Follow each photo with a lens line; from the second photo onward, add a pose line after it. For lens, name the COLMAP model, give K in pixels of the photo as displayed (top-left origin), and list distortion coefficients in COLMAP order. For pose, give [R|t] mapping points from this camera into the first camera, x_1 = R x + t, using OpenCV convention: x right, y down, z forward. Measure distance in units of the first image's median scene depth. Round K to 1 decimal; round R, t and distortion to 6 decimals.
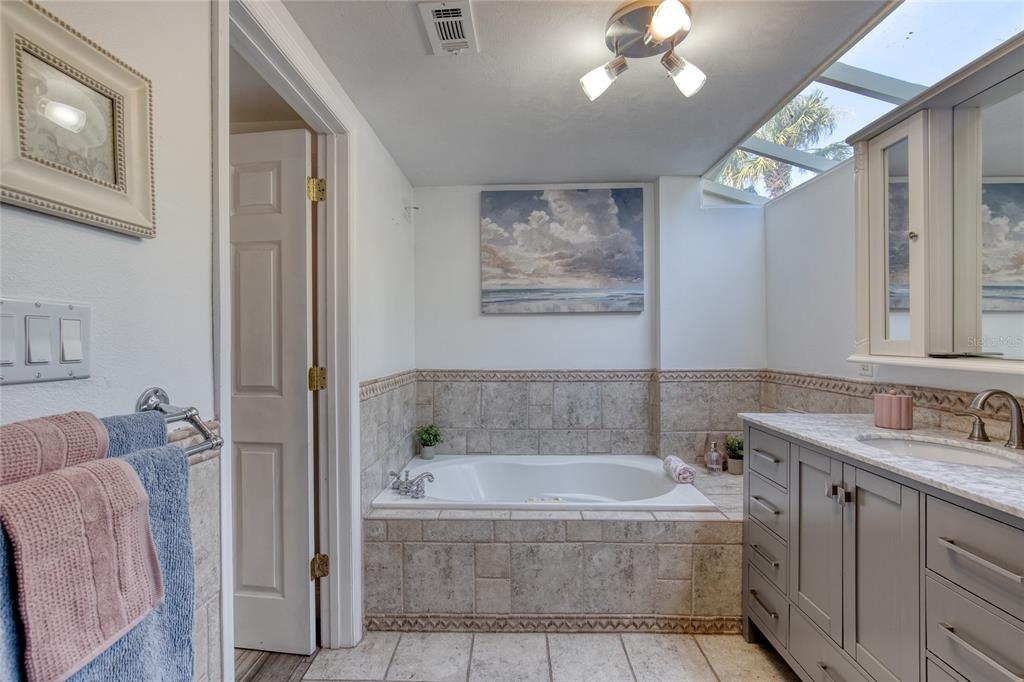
lens RADIAL K [[478.0, 0, 496.1], [0, 478.0, 341.6], [0, 0, 1]] dist [-0.027768, 0.012591]
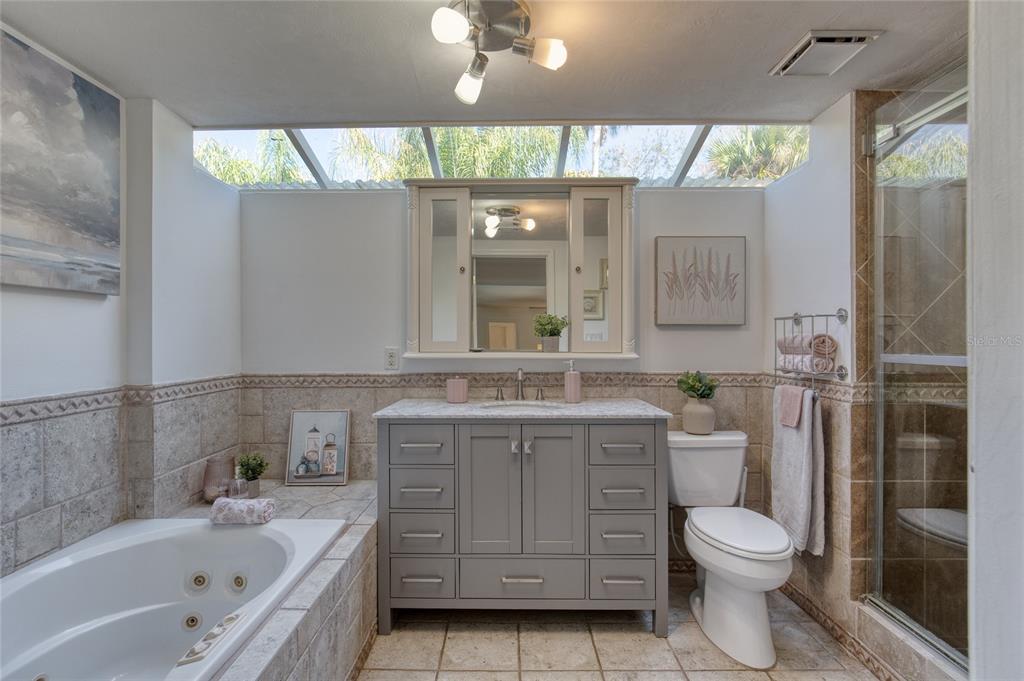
lens RADIAL K [[475.7, 0, 505.5], [0, 475.7, 342.0], [0, 0, 1]] dist [-0.016783, 0.008636]
pose [[-0.041844, 0.001494, 0.999123, -0.335130], [0.007697, 0.999970, -0.001173, 0.001840], [-0.999095, 0.007641, -0.041854, 0.516880]]
